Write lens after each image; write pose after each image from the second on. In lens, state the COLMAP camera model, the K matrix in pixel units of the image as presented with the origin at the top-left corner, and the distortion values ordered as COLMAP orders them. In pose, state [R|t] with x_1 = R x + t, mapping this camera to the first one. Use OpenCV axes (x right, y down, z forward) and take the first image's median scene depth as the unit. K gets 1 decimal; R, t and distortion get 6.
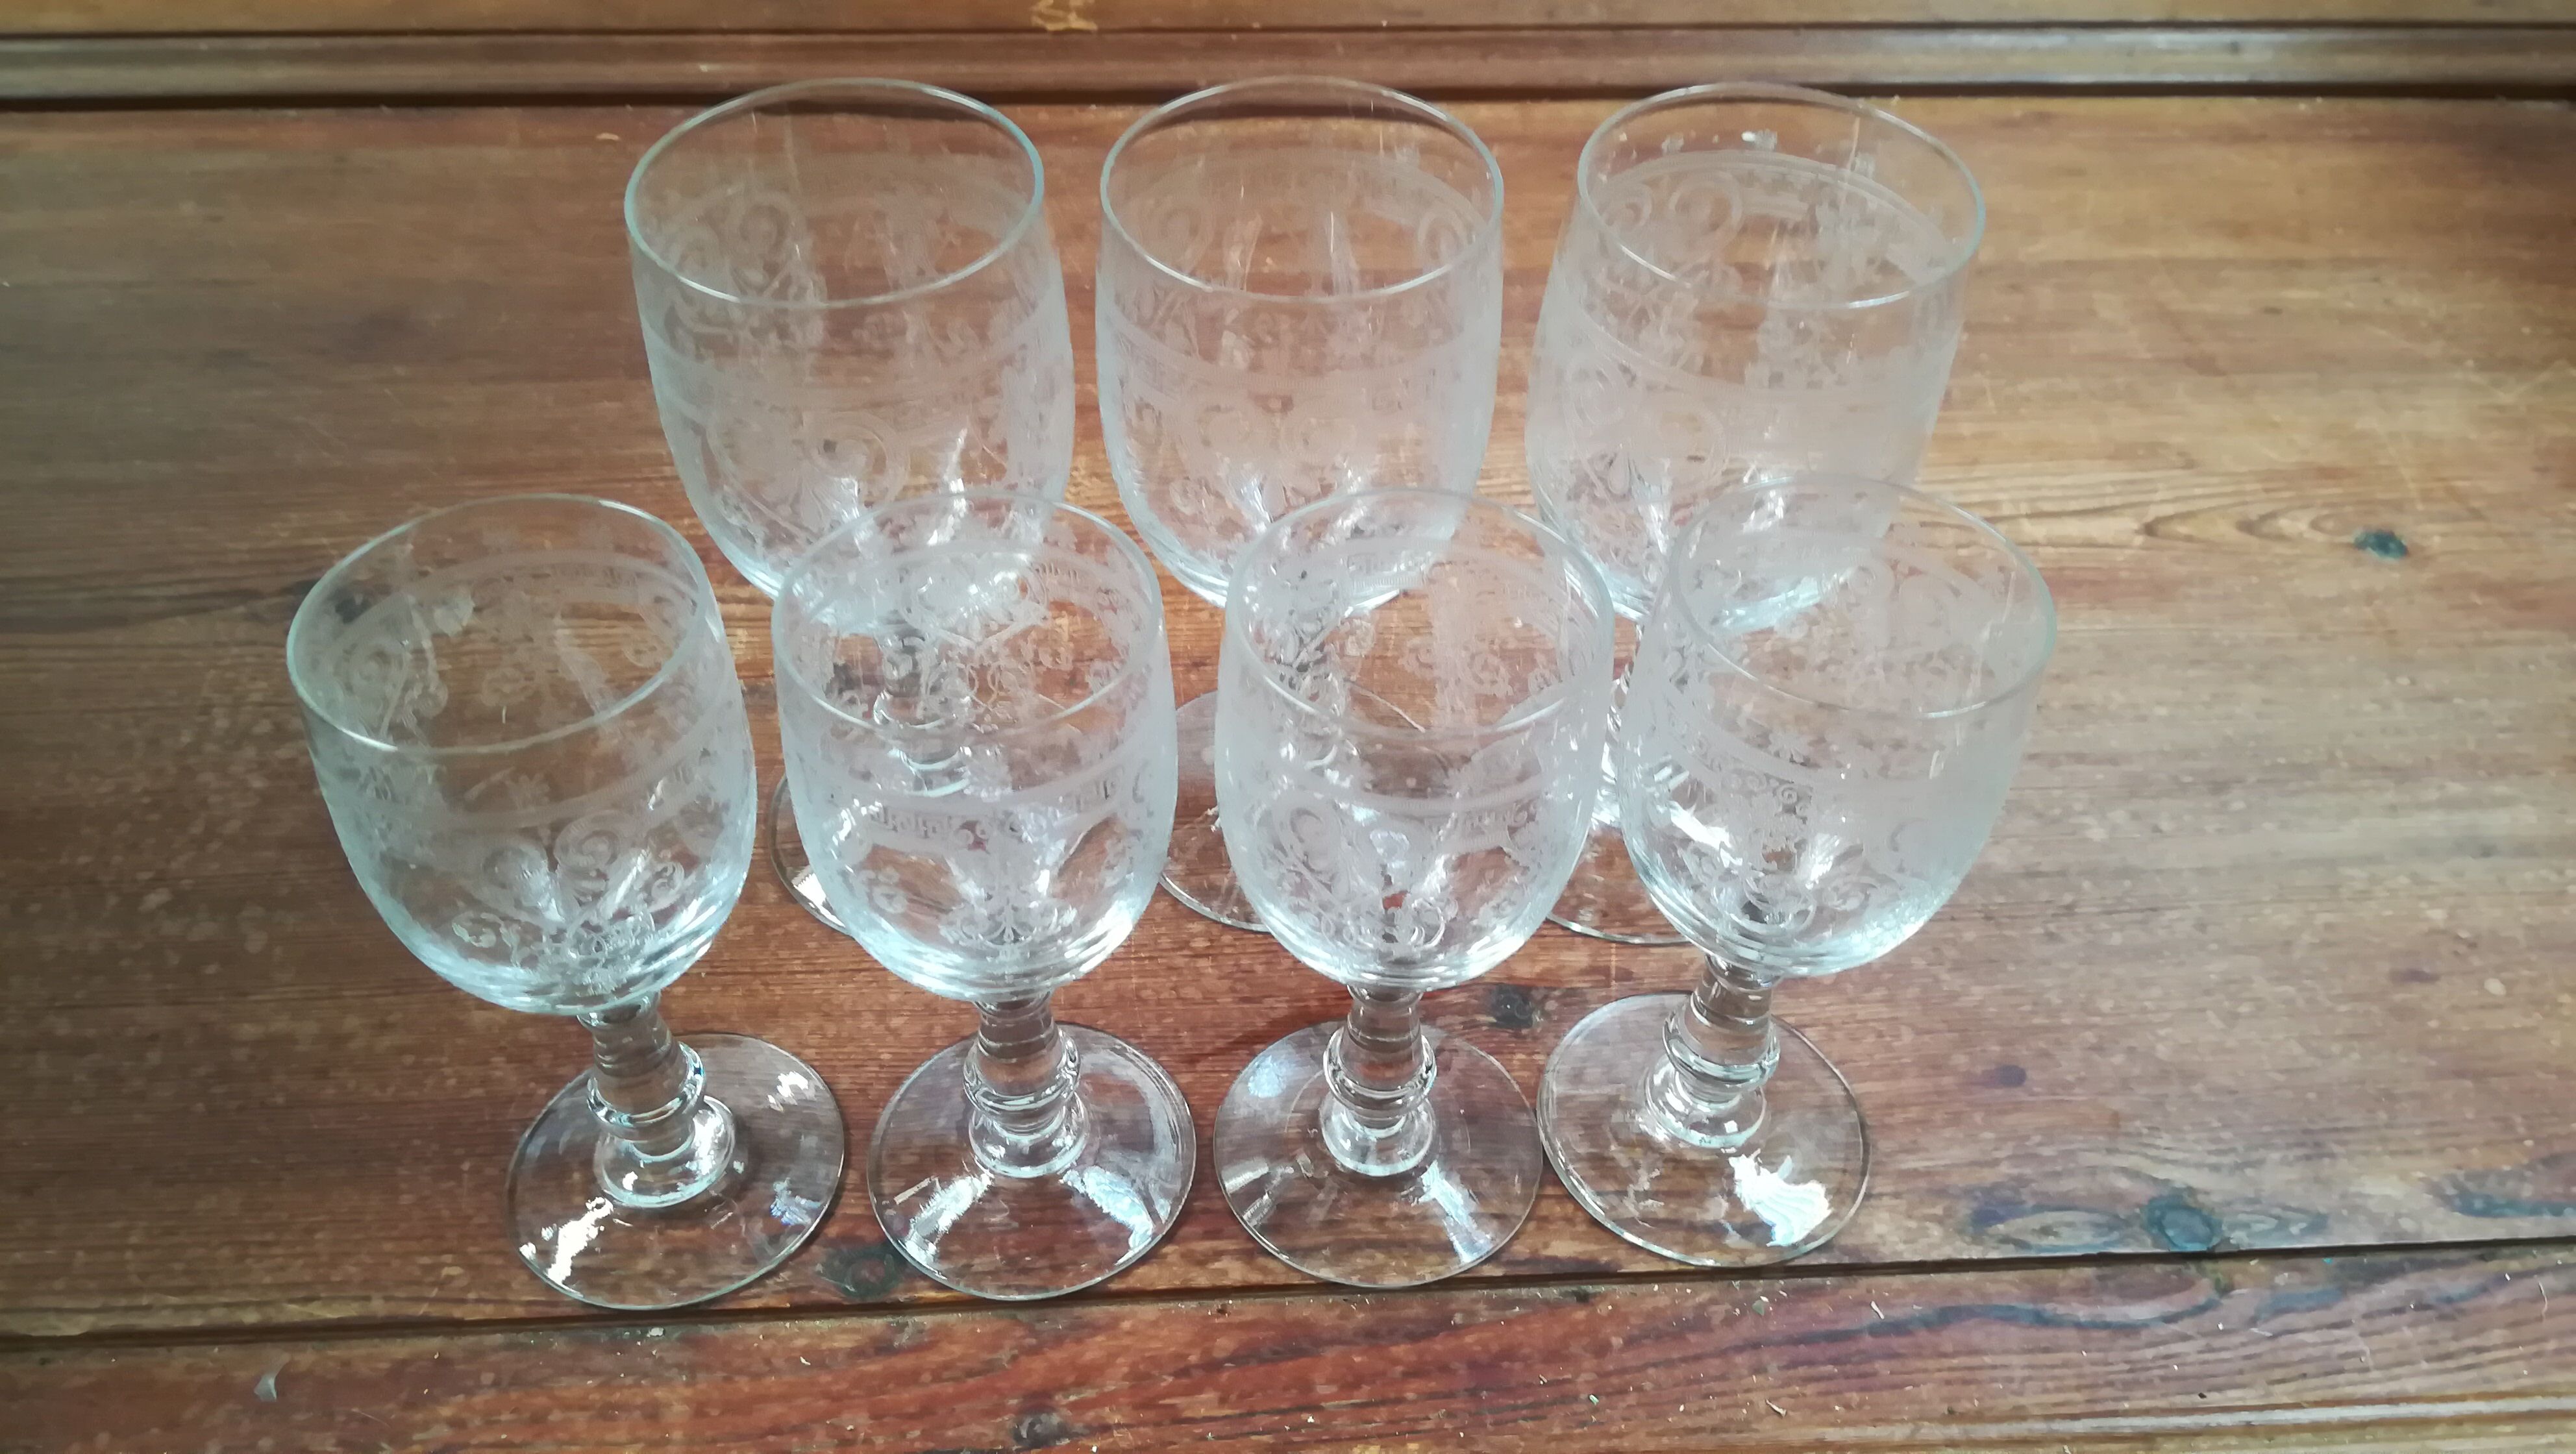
lens RADIAL K [[2059.4, 0, 1283.1], [0, 2059.4, 717.1], [0, 0, 1]] dist [0.033530, -0.073144]
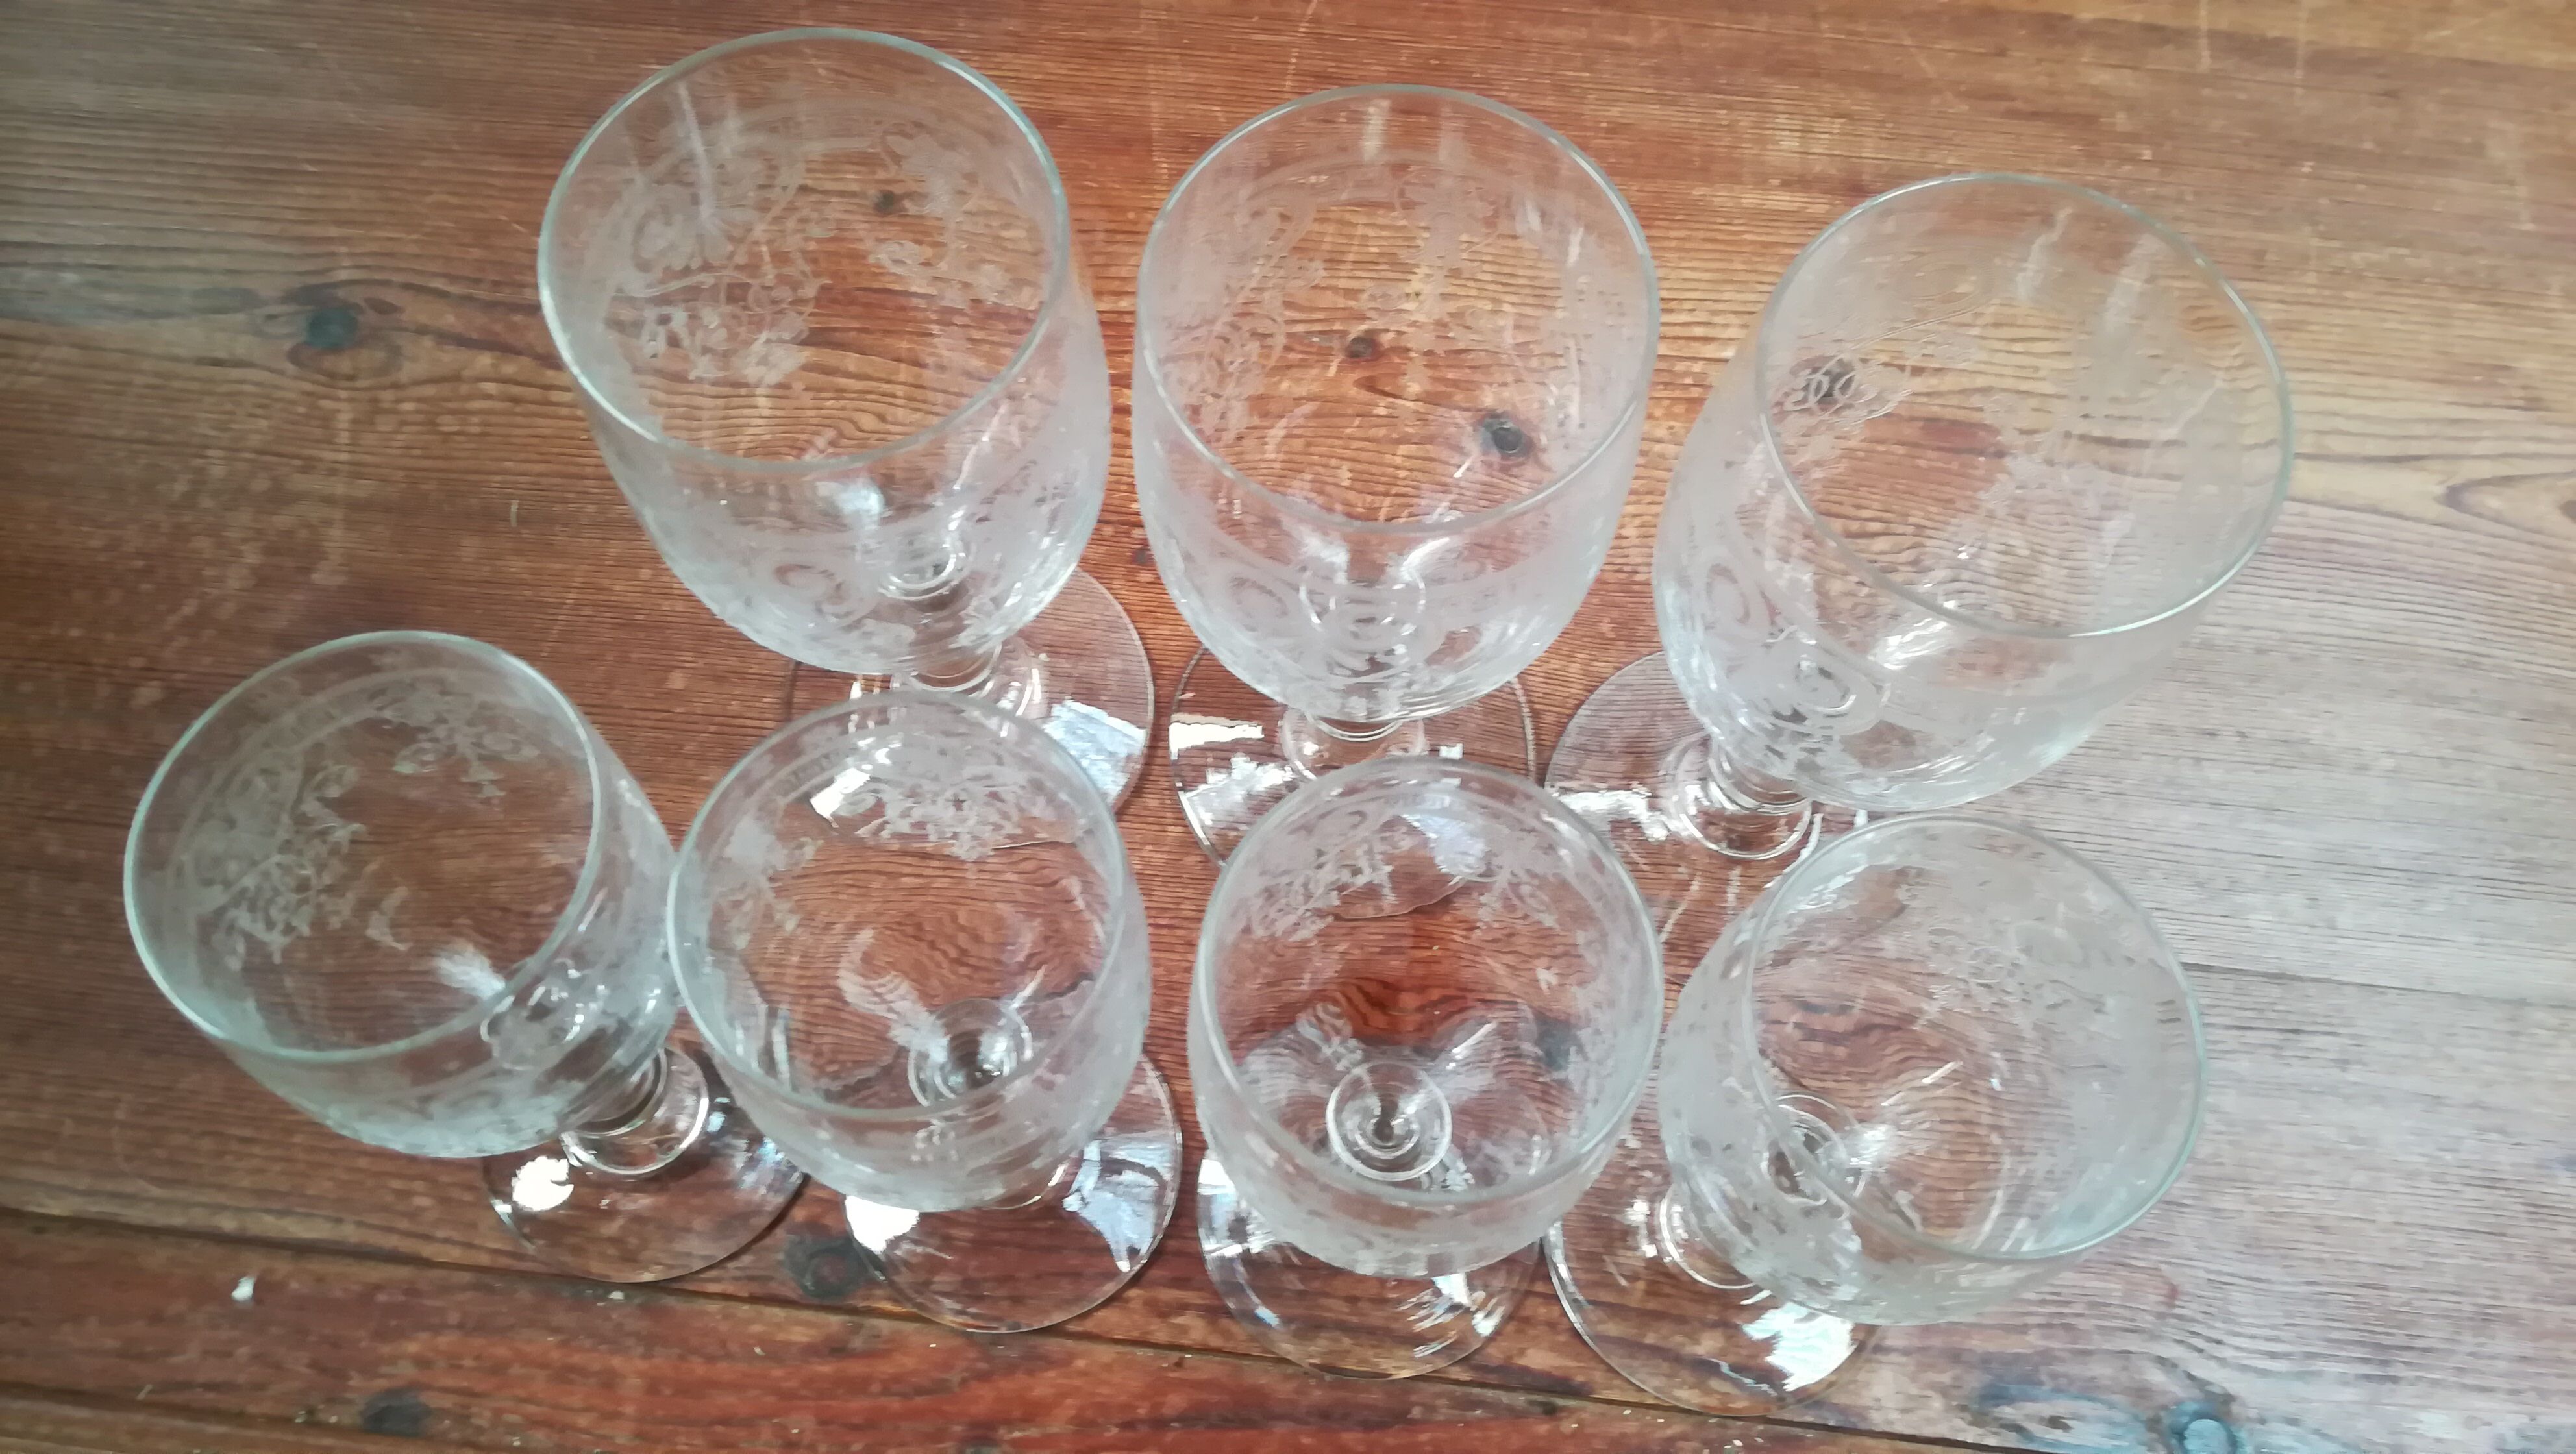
lens RADIAL K [[2059.4, 0, 1278.1], [0, 2059.4, 719.6], [0, 0, 1]] dist [0.033530, -0.073144]
pose [[0.985994, 0.152223, -0.068152, 0.035963], [-0.116497, 0.921010, 0.371711, -0.351326], [0.119351, -0.358565, 0.925843, 0.201464]]
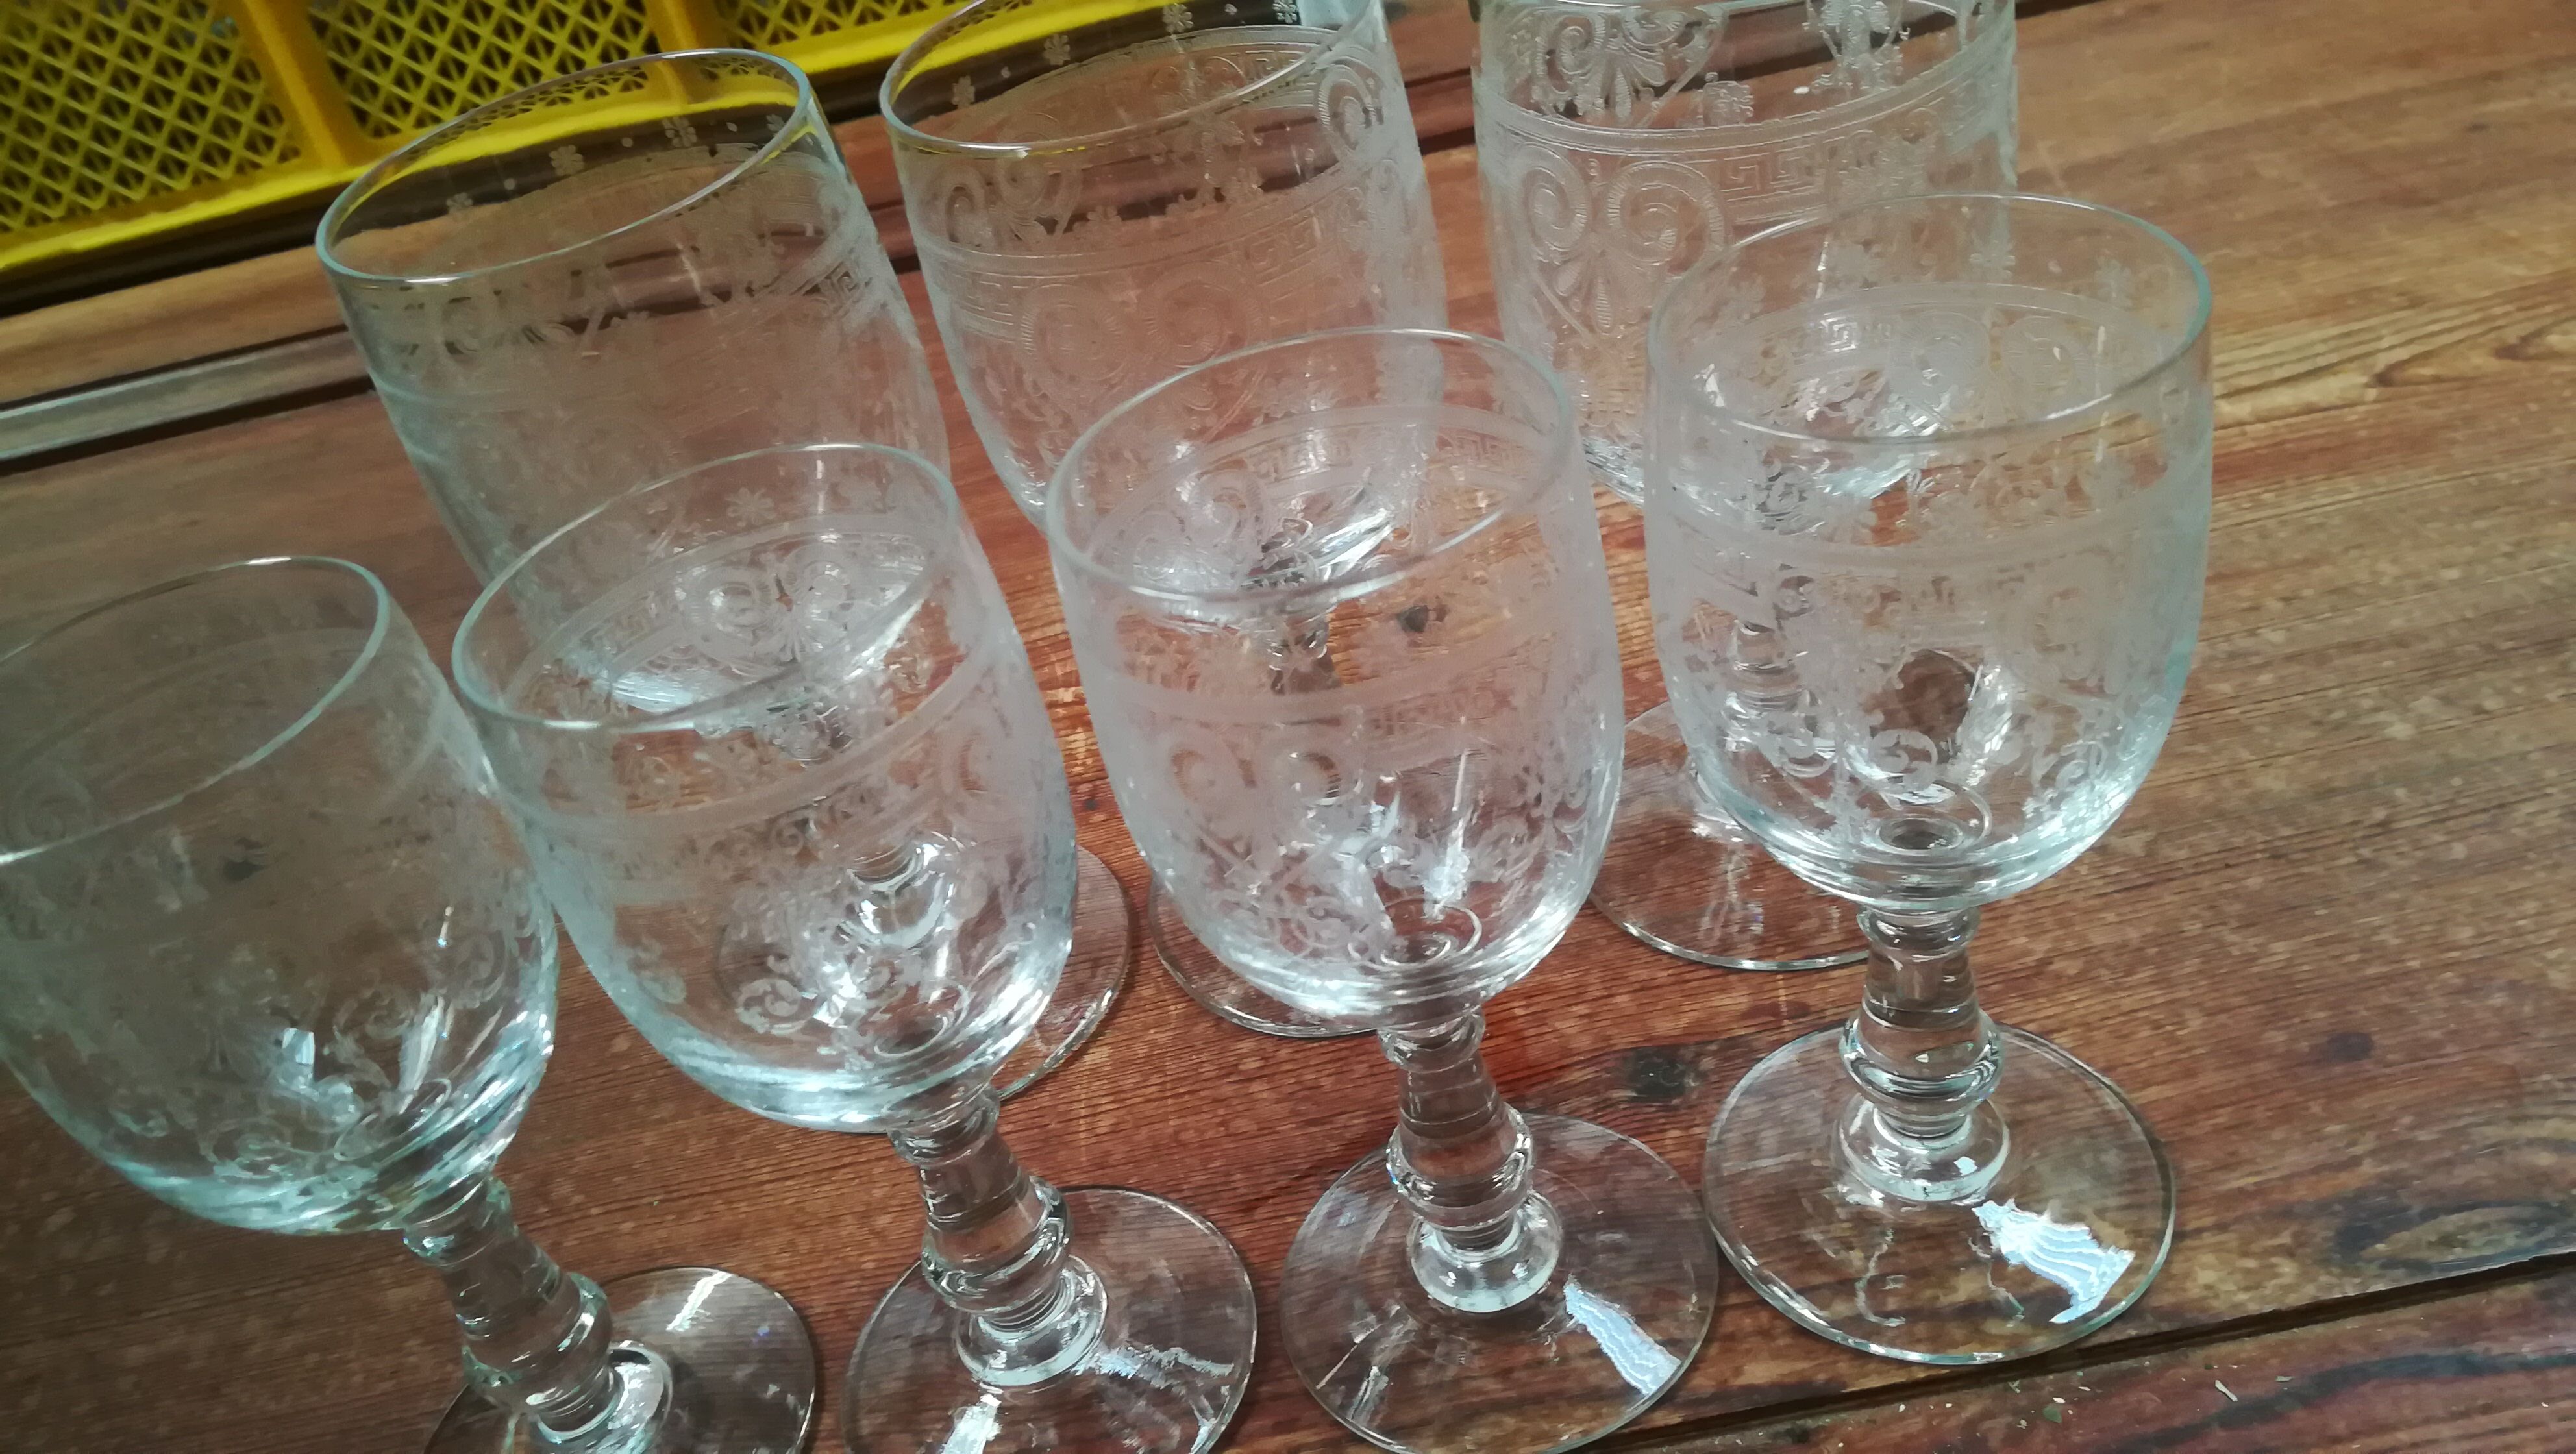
lens RADIAL K [[2059.4, 0, 1281.0], [0, 2059.4, 712.5], [0, 0, 1]] dist [0.033530, -0.073144]
pose [[0.974813, -0.190005, -0.116778, 0.098361], [0.171497, 0.973366, -0.152145, 0.111816], [0.142576, 0.128286, 0.981435, 0.231987]]
